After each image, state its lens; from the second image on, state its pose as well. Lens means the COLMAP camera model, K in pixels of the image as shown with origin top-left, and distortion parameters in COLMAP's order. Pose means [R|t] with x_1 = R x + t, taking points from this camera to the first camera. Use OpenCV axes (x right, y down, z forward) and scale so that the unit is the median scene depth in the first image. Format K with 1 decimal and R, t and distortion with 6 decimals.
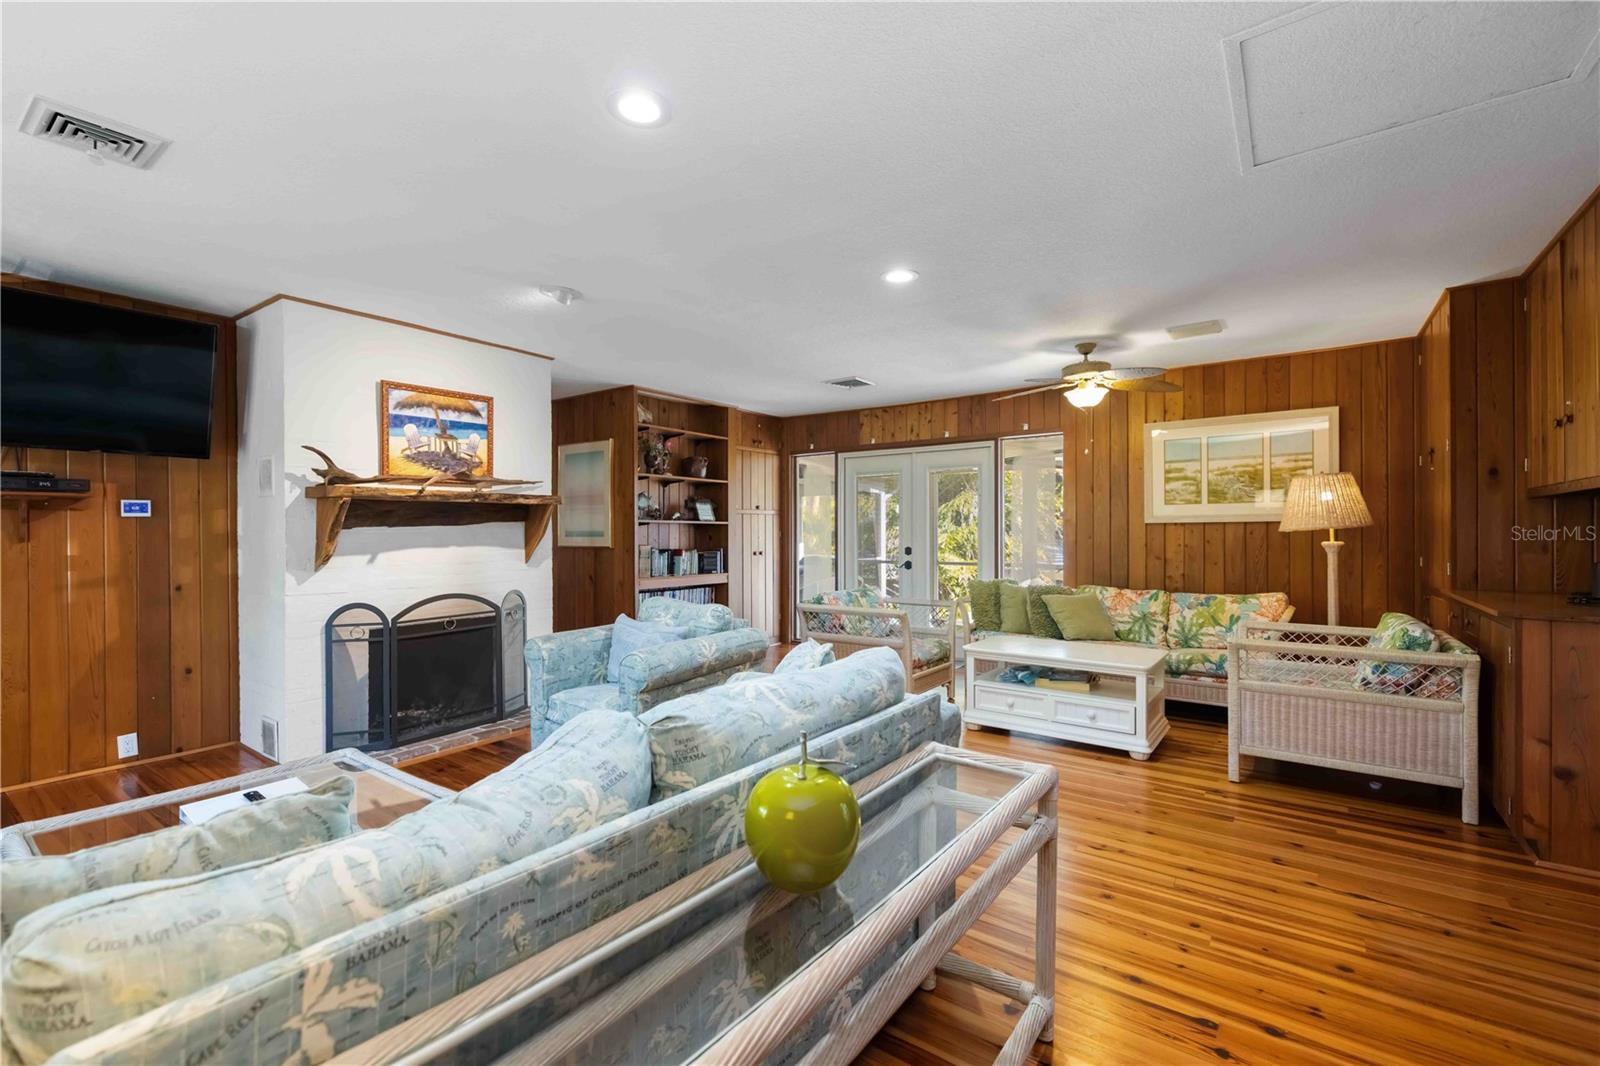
lens RADIAL K [[692.1, 0, 799.7], [0, 692.1, 535.4], [0, 0, 1]] dist [-0.001926, 0.000499]
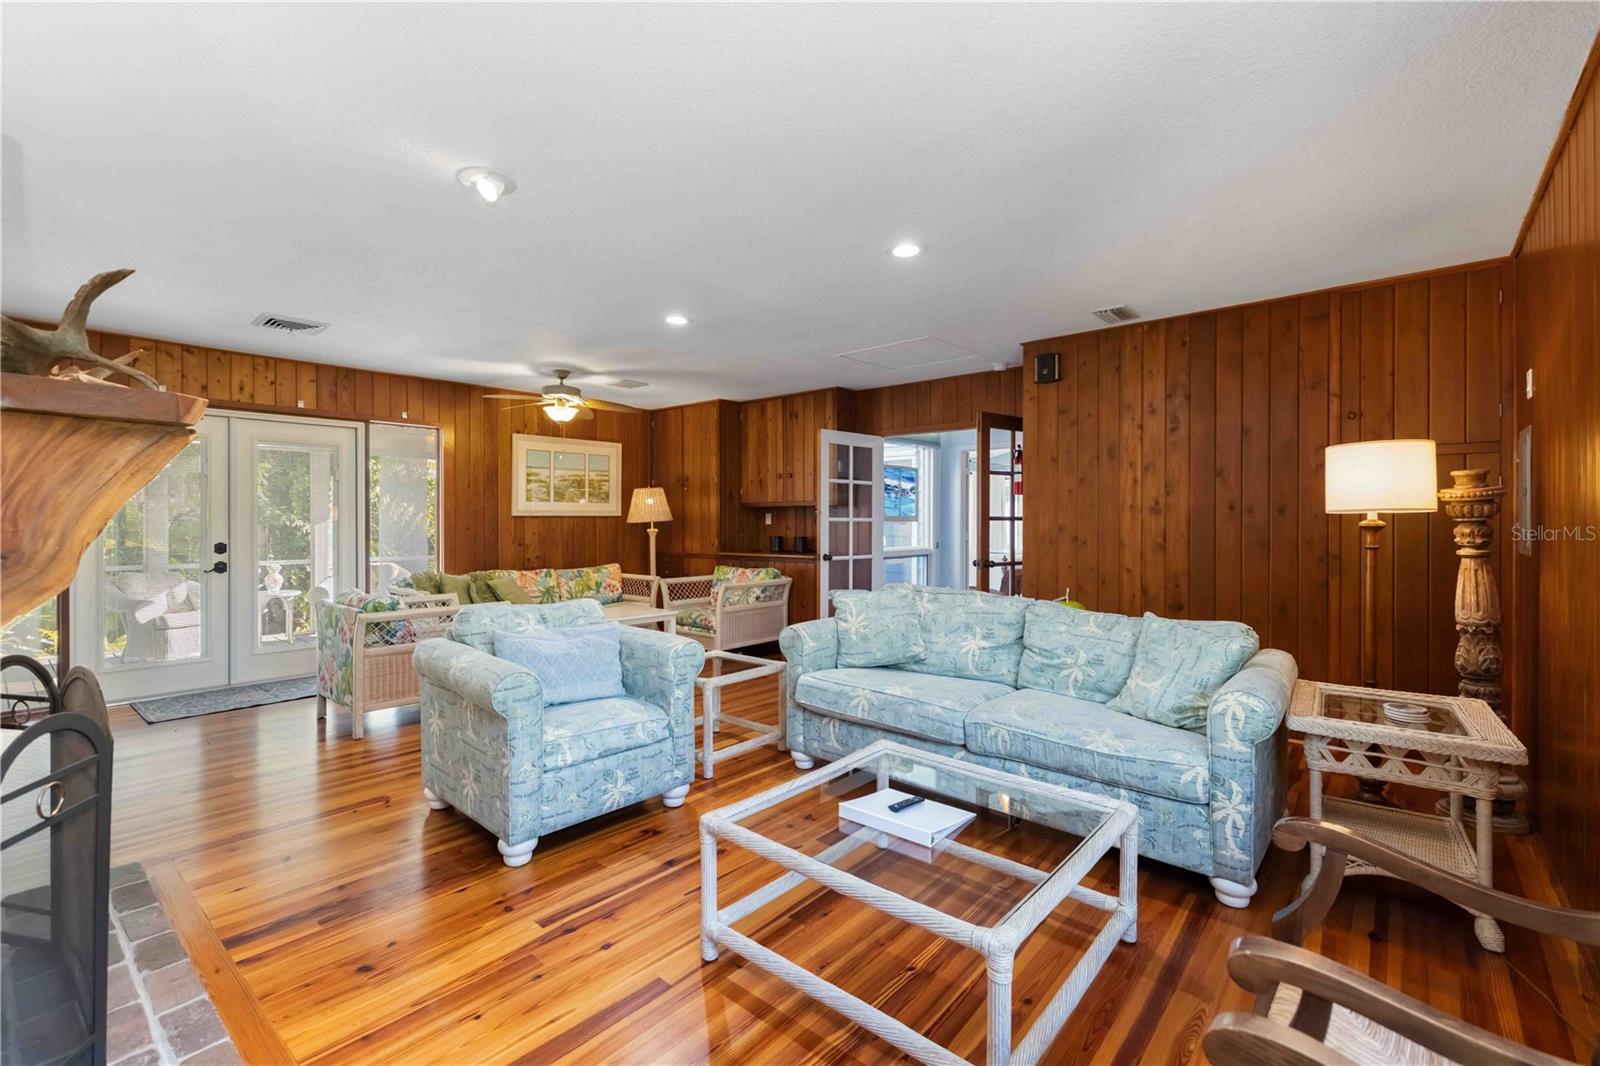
lens RADIAL K [[692.1, 0, 798.4], [0, 692.1, 522.0], [0, 0, 1]] dist [-0.001926, 0.000499]
pose [[0.082795, 0.004419, 0.996557, -0.693052], [0.004784, 0.999977, -0.004832, 0.001285], [-0.996555, 0.005167, 0.082772, 0.424321]]
